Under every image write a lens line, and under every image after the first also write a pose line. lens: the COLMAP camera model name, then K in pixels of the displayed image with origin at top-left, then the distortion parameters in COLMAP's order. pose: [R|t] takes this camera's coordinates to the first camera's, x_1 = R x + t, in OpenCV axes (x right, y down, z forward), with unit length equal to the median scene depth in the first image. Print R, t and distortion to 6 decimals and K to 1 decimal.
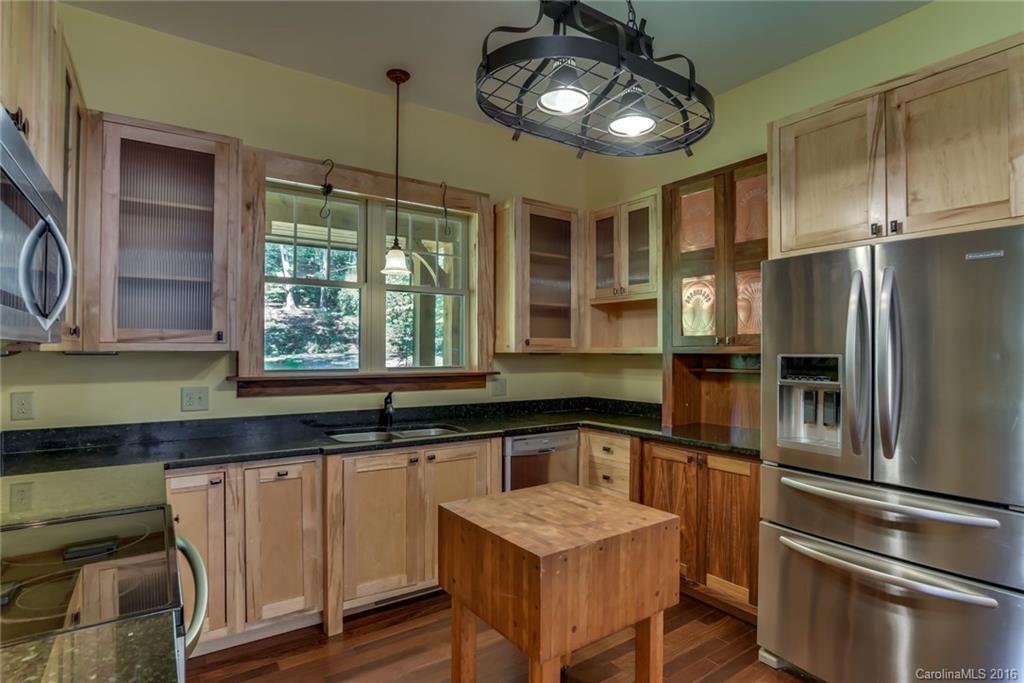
lens RADIAL K [[527.3, 0, 512.0], [0, 527.3, 347.3], [0, 0, 1]] dist [-0.045386, 0.001450]
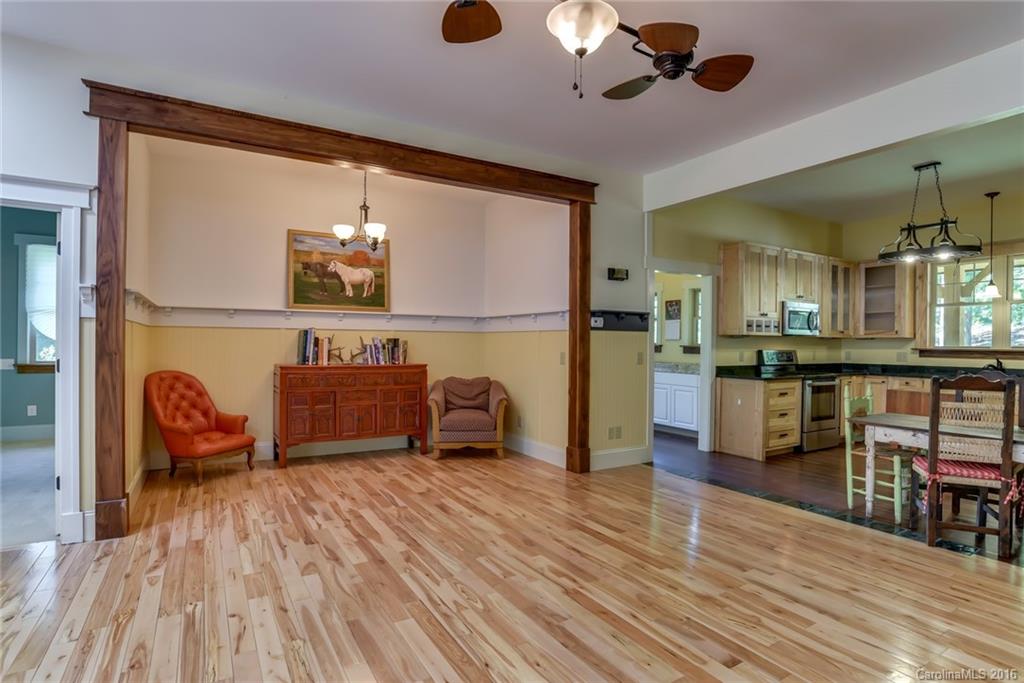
lens RADIAL K [[527.3, 0, 512.0], [0, 527.3, 347.3], [0, 0, 1]] dist [-0.045386, 0.001450]
pose [[-0.061913, 0.004422, -0.998072, 1.933196], [0.000877, 0.999990, 0.004376, 0.038660], [0.998081, -0.000604, -0.061916, -0.720532]]
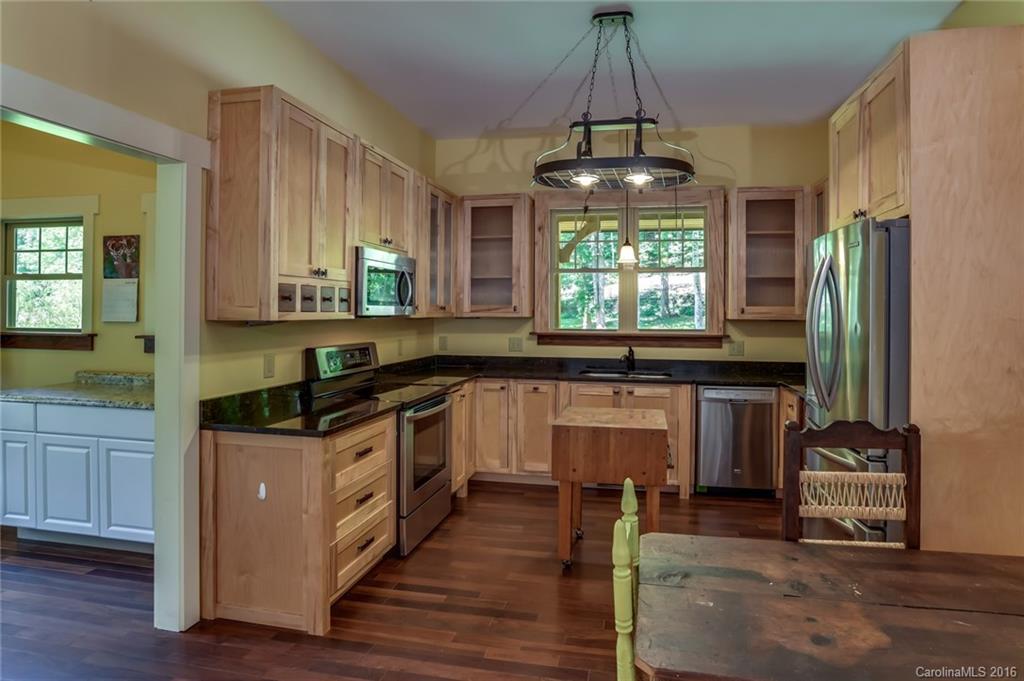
lens RADIAL K [[566.3, 0, 535.0], [0, 566.3, 311.1], [0, 0, 1]] dist [-0.039663, 0.000824]
pose [[0.697580, 0.000711, -0.716507, 0.753657], [0.002481, 0.999991, 0.003408, -0.017305], [0.716503, -0.004155, 0.697572, -0.259521]]
